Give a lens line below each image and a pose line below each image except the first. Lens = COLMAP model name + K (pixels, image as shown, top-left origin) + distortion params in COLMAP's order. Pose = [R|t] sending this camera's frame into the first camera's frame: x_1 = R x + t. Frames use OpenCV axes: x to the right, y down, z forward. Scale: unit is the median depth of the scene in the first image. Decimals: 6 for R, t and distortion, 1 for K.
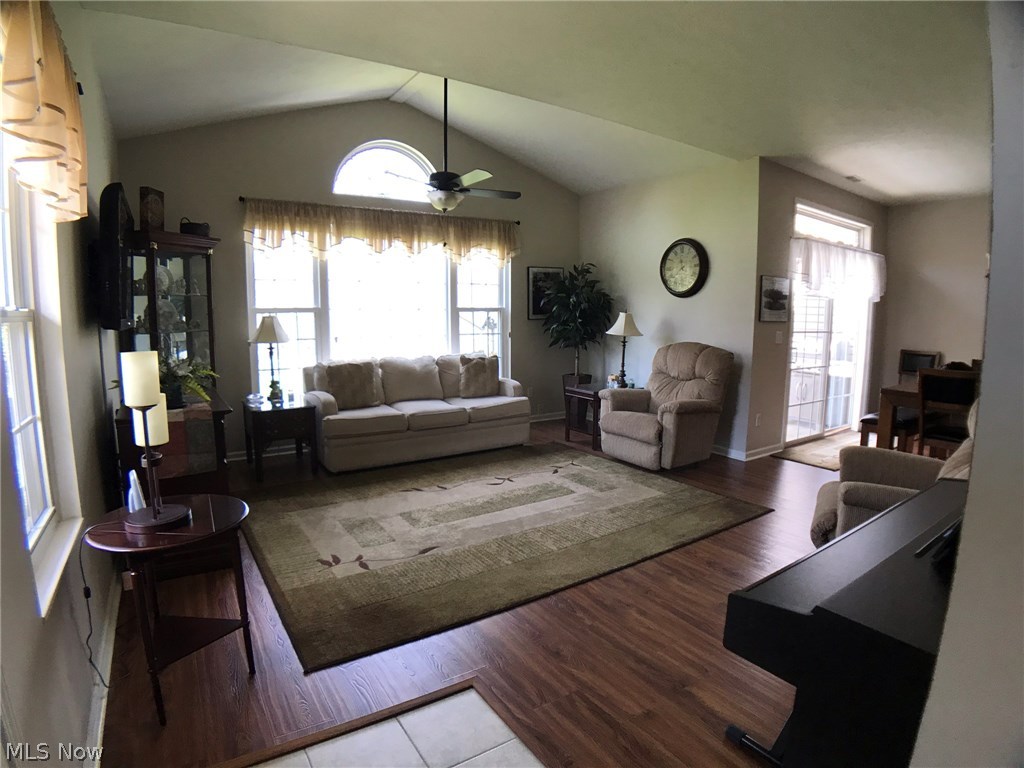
lens RADIAL K [[545.3, 0, 510.2], [0, 545.3, 382.0], [0, 0, 1]] dist [-0.131056, 0.020638]
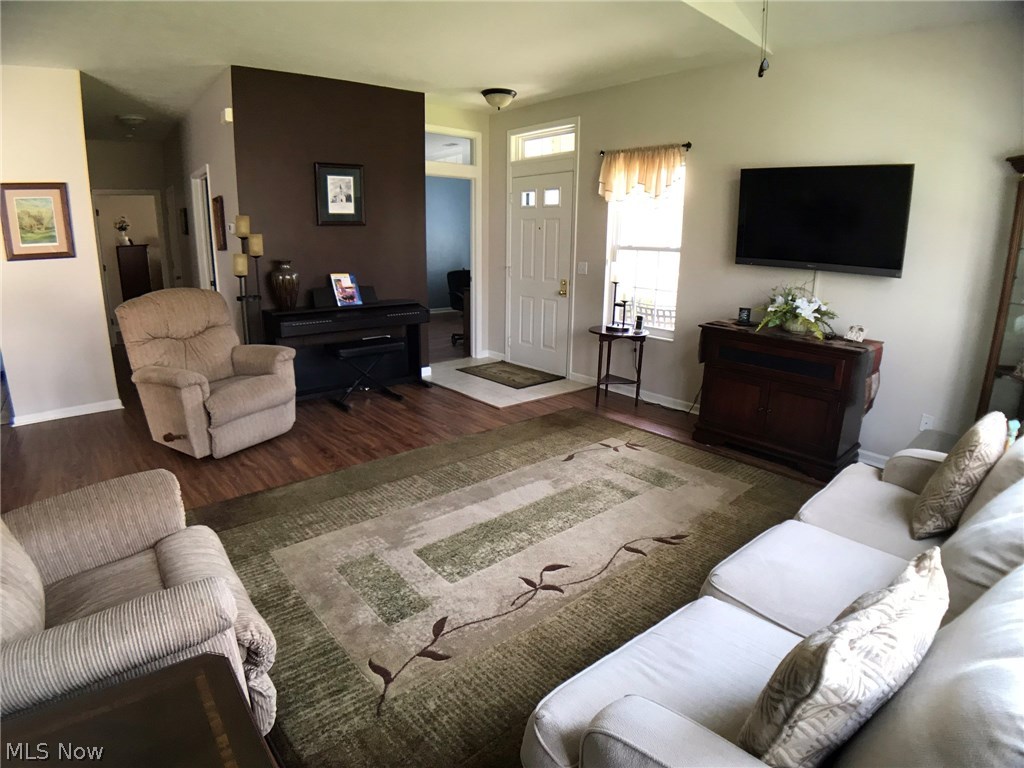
lens RADIAL K [[545.3, 0, 504.2], [0, 545.3, 383.9], [0, 0, 1]] dist [-0.131056, 0.020638]
pose [[-0.993300, 0.009595, -0.115161, 0.101434], [-0.035162, 0.924202, 0.380282, -0.236036], [0.110081, 0.381784, -0.917673, 1.704608]]
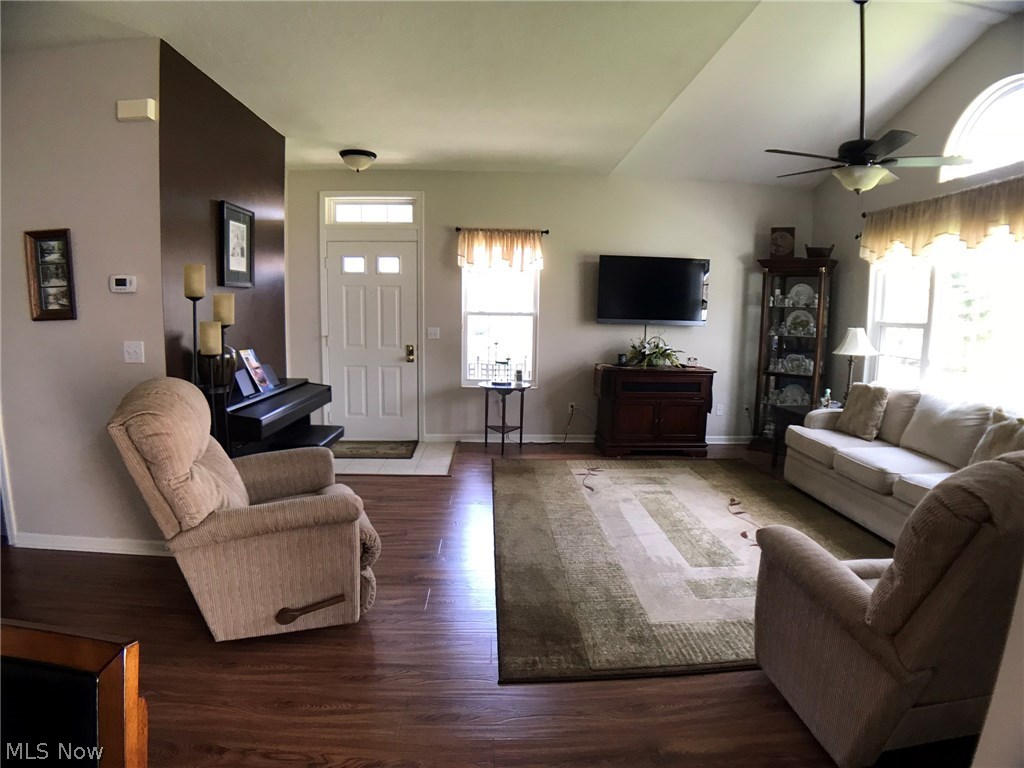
lens RADIAL K [[545.3, 0, 511.7], [0, 545.3, 387.2], [0, 0, 1]] dist [-0.131056, 0.020638]
pose [[-0.518584, 0.098675, -0.849314, 0.943991], [-0.132230, 0.972113, 0.193681, -0.155971], [0.844740, 0.212744, -0.491074, 1.242923]]
